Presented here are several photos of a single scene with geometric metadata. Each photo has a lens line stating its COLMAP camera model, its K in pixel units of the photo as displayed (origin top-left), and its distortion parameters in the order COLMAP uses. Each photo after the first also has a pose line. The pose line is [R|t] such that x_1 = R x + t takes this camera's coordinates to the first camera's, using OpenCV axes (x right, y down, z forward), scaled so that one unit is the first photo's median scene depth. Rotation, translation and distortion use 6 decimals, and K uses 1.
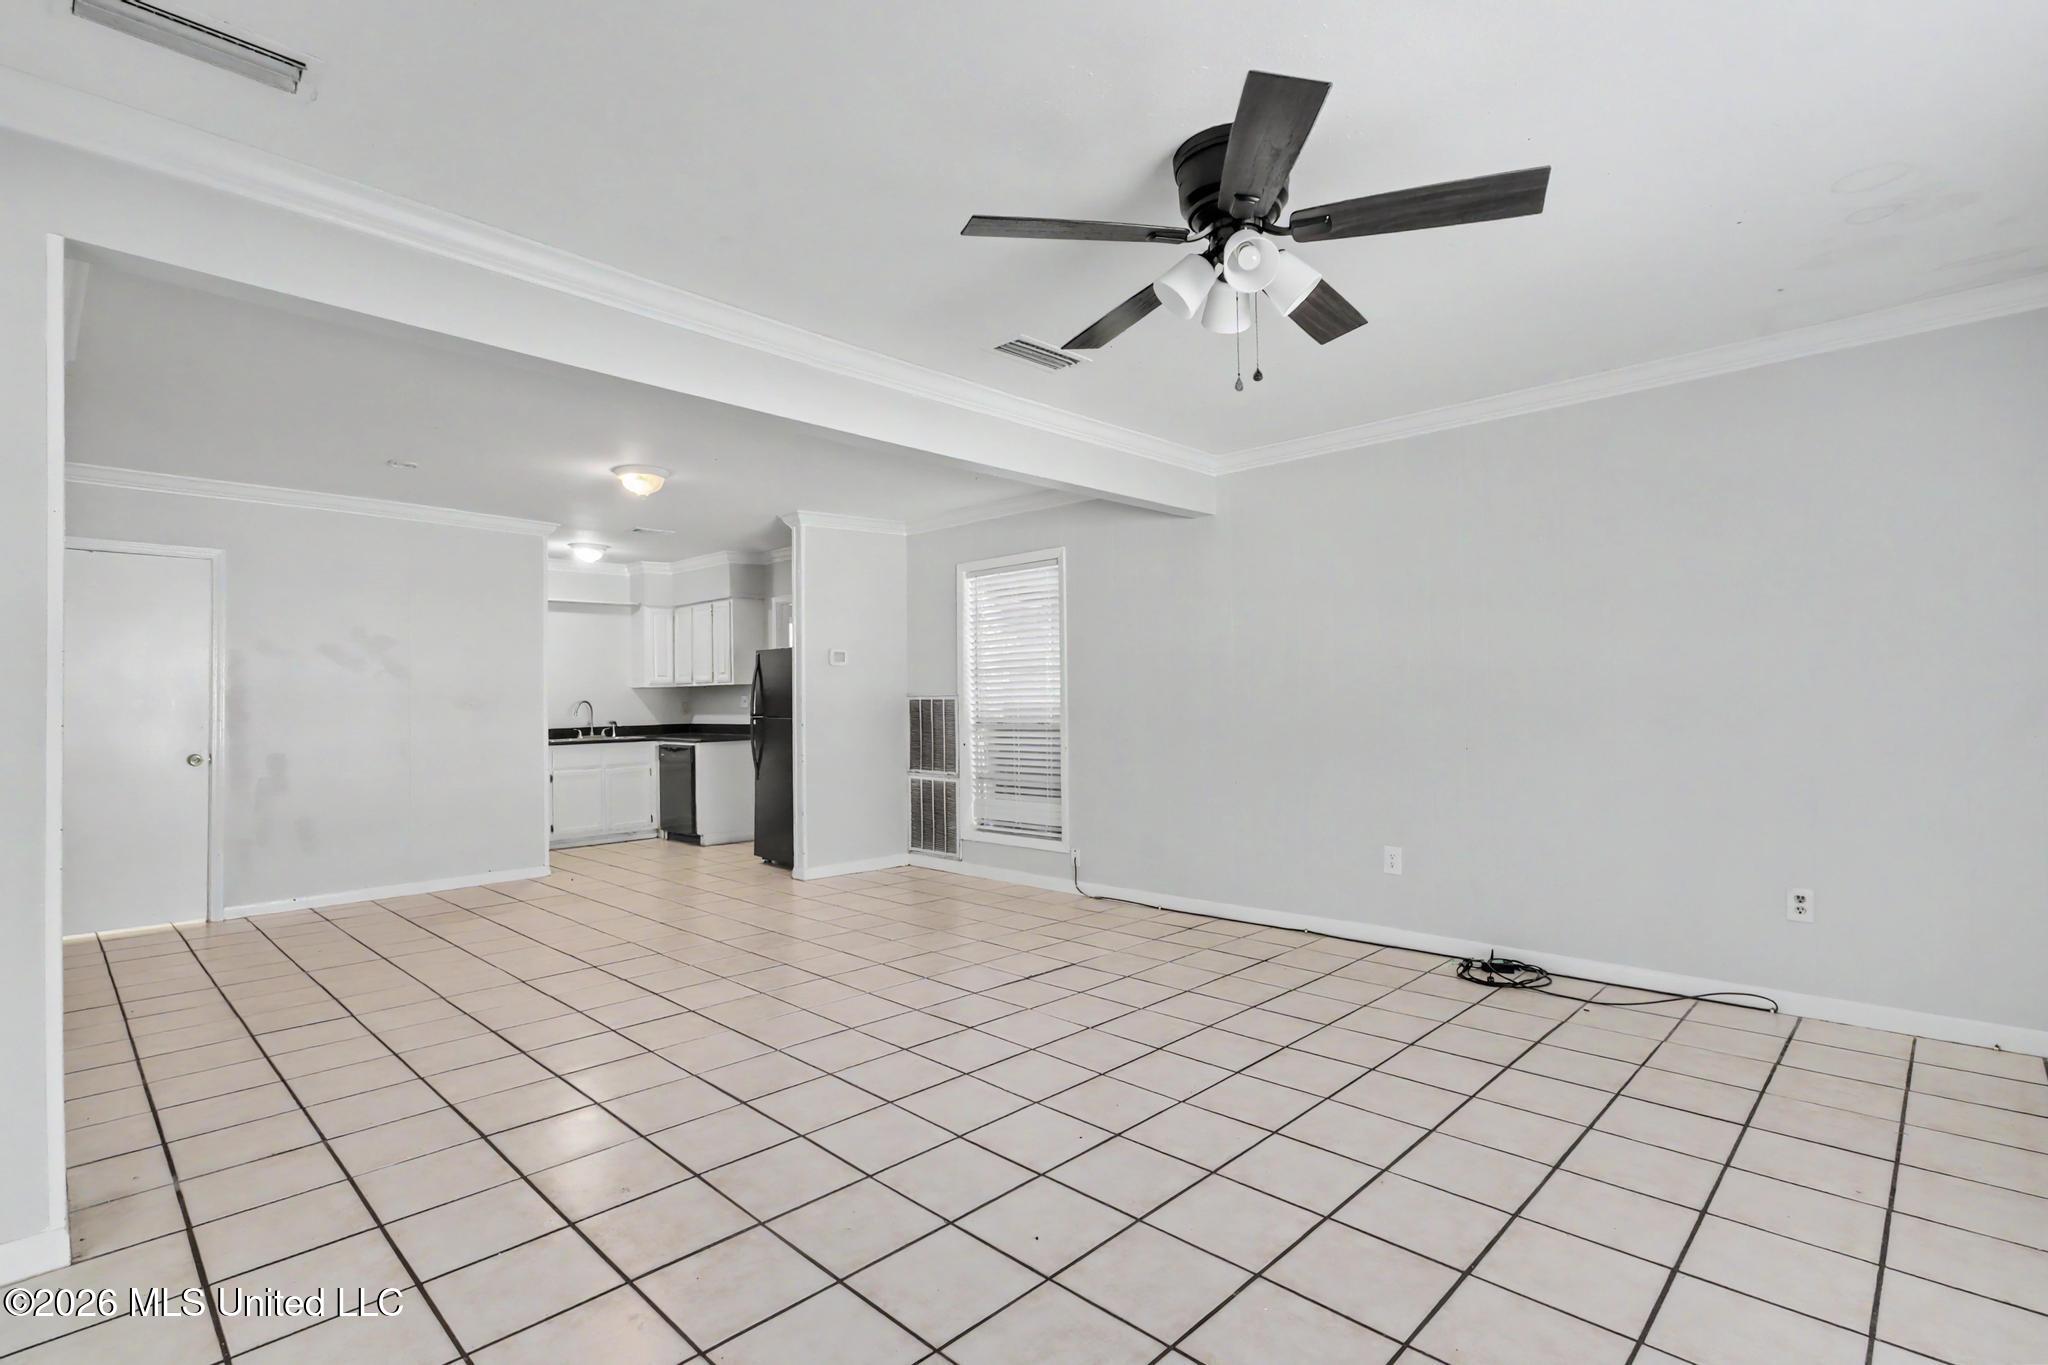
lens RADIAL K [[985.1, 0, 1018.2], [0, 985.1, 690.9], [0, 0, 1]] dist [-0.001419, 0.000524]
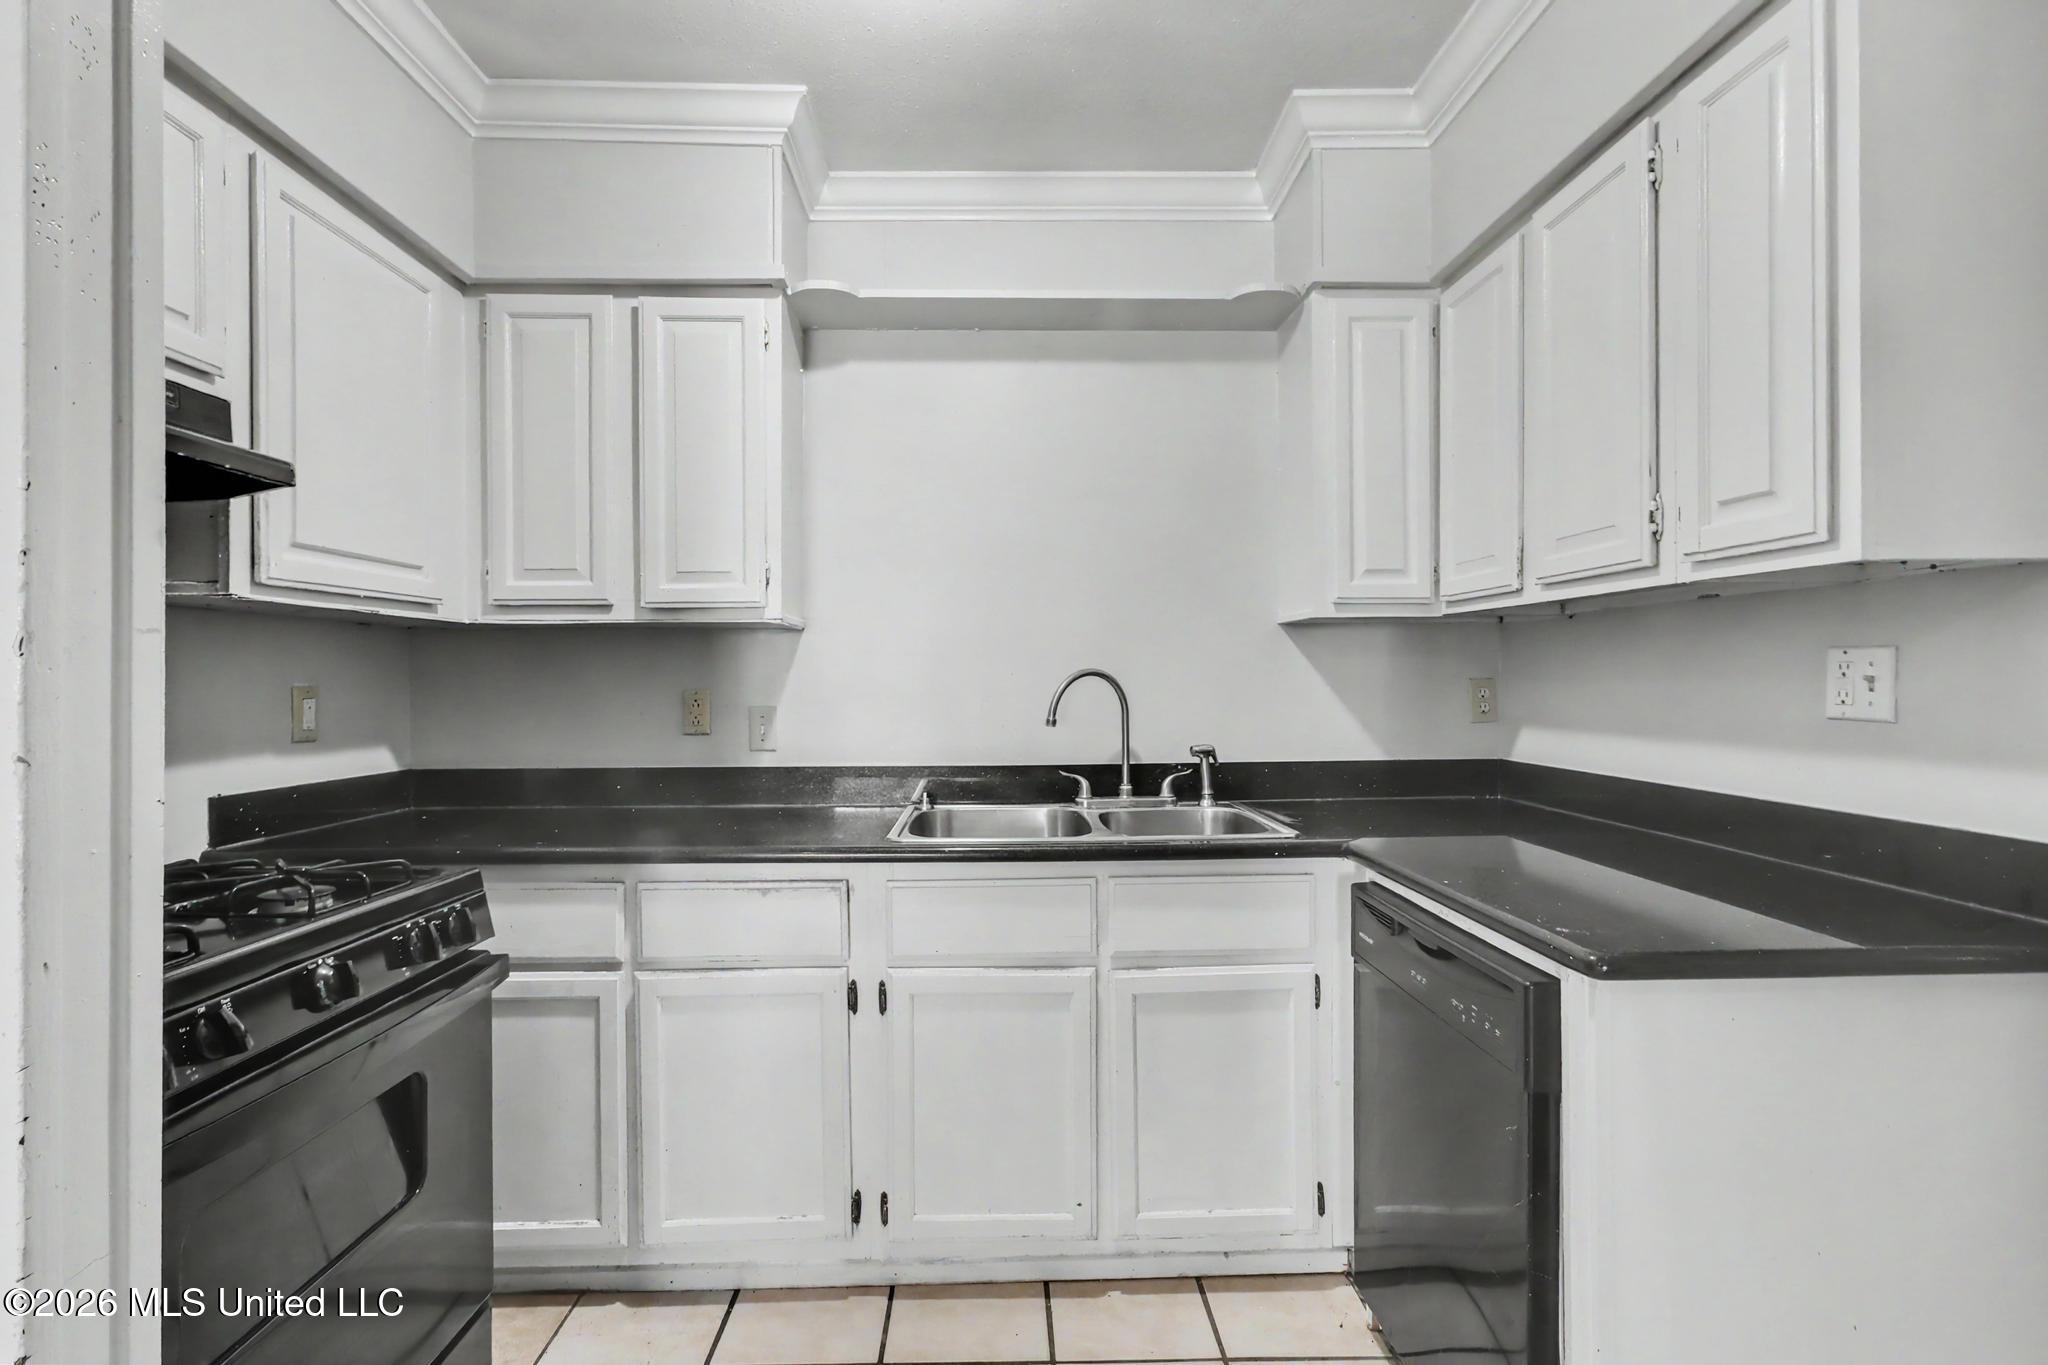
lens RADIAL K [[985.1, 0, 1018.2], [0, 985.1, 690.9], [0, 0, 1]] dist [-0.001419, 0.000524]
pose [[0.724392, 0.016162, -0.689199, -0.265830], [0.000025, 0.999725, 0.023471, 0.009554], [0.689388, -0.017020, 0.724192, 0.779684]]
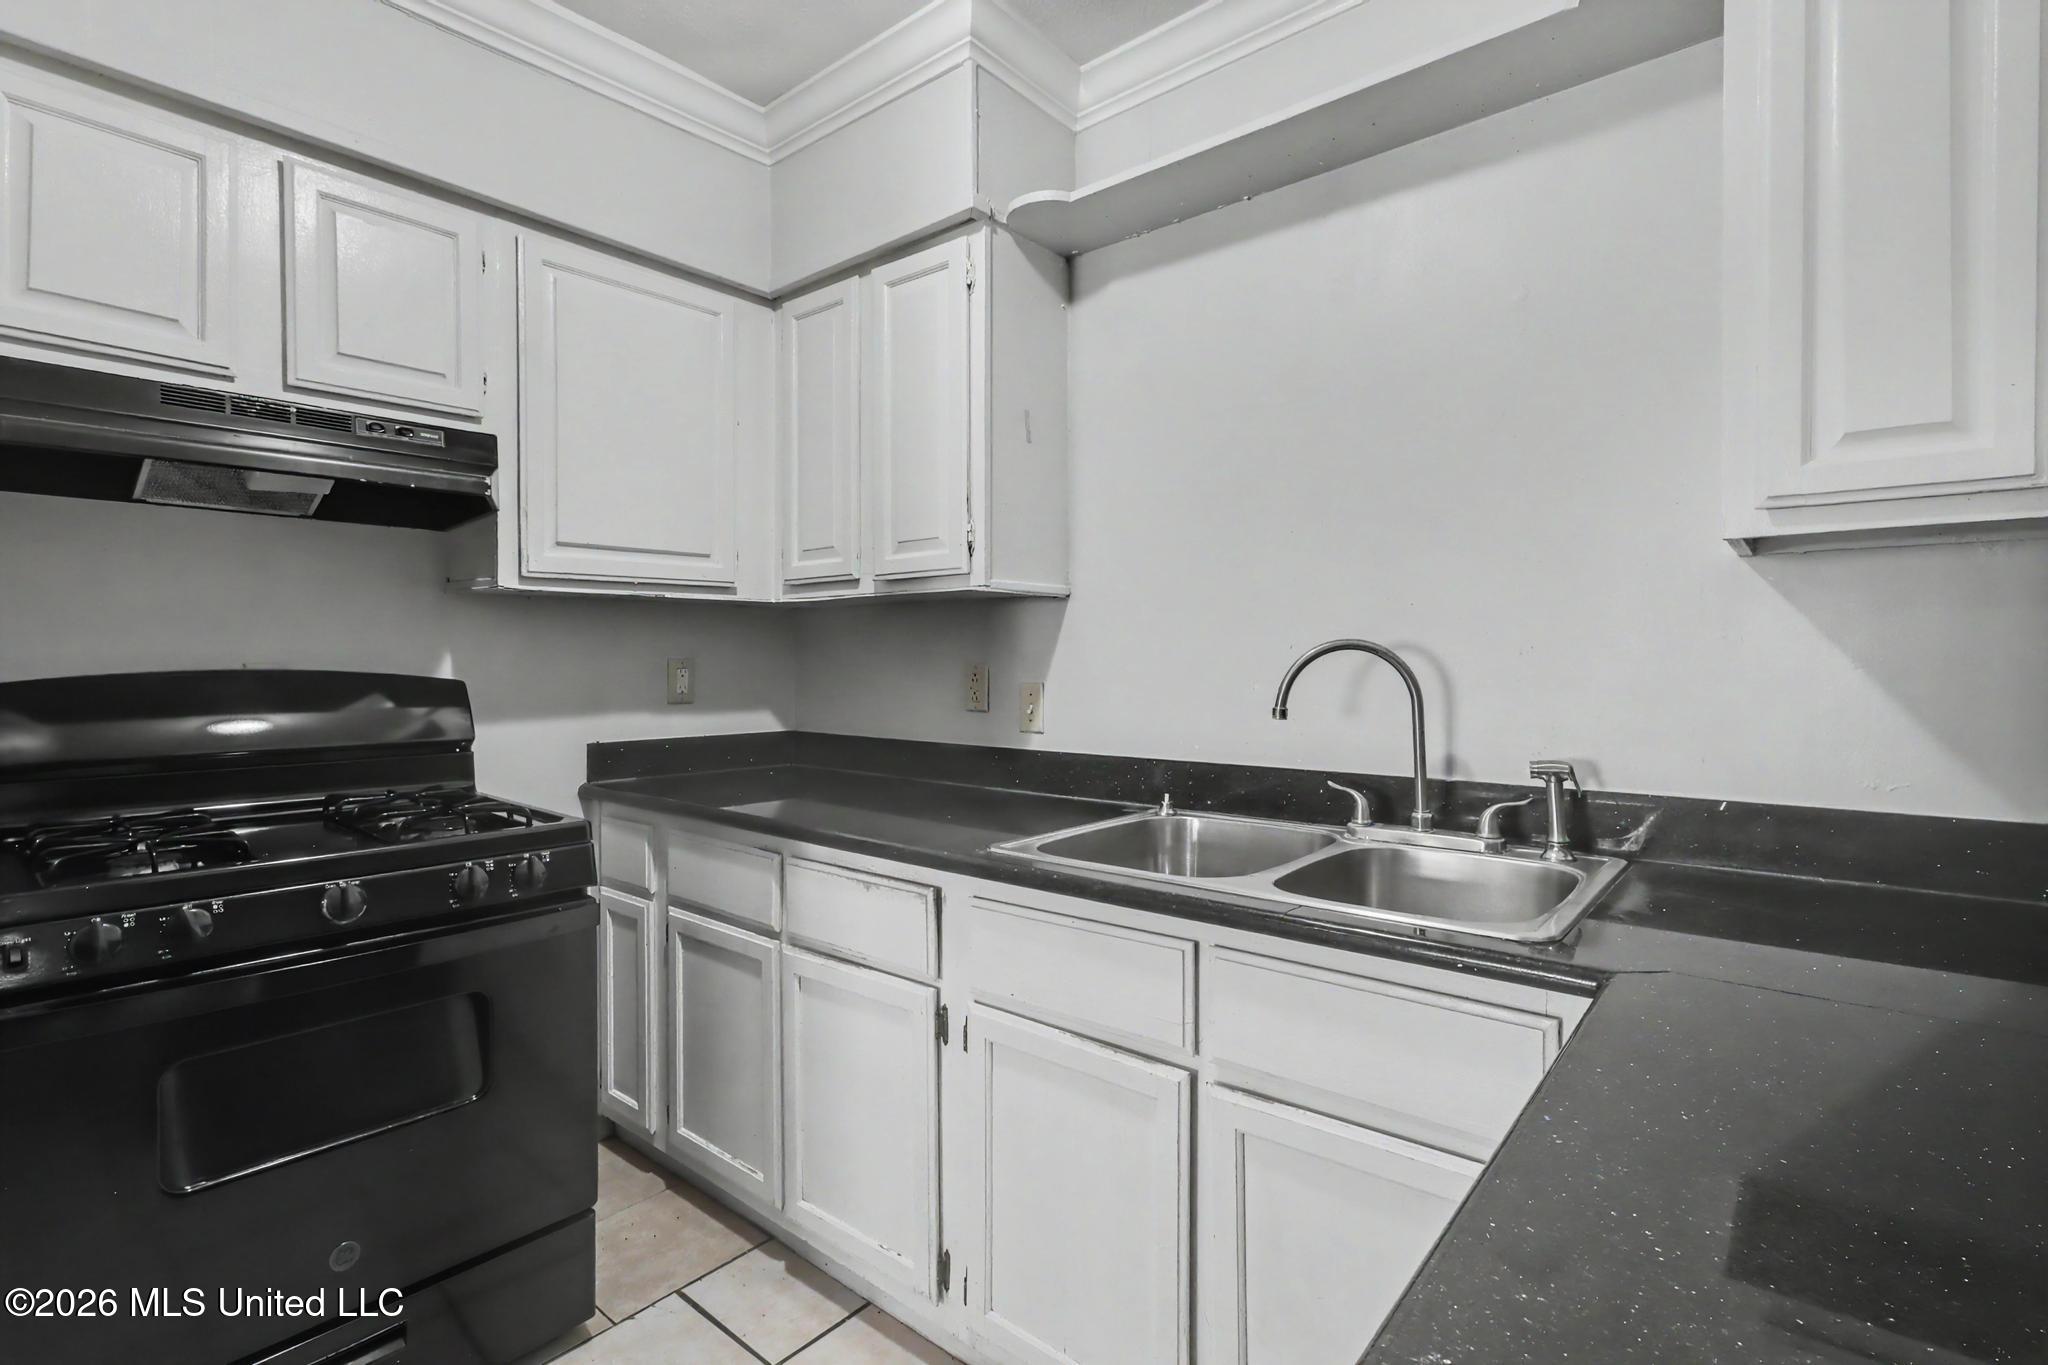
lens RADIAL K [[965.0, 0, 975.3], [0, 965.0, 674.8], [0, 0, 1]] dist [-0.013755, -0.000119]
pose [[0.074032, 0.029816, -0.996810, -0.261677], [0.007412, 0.999509, 0.030447, 0.010785], [0.997228, -0.009642, 0.073774, 0.902214]]
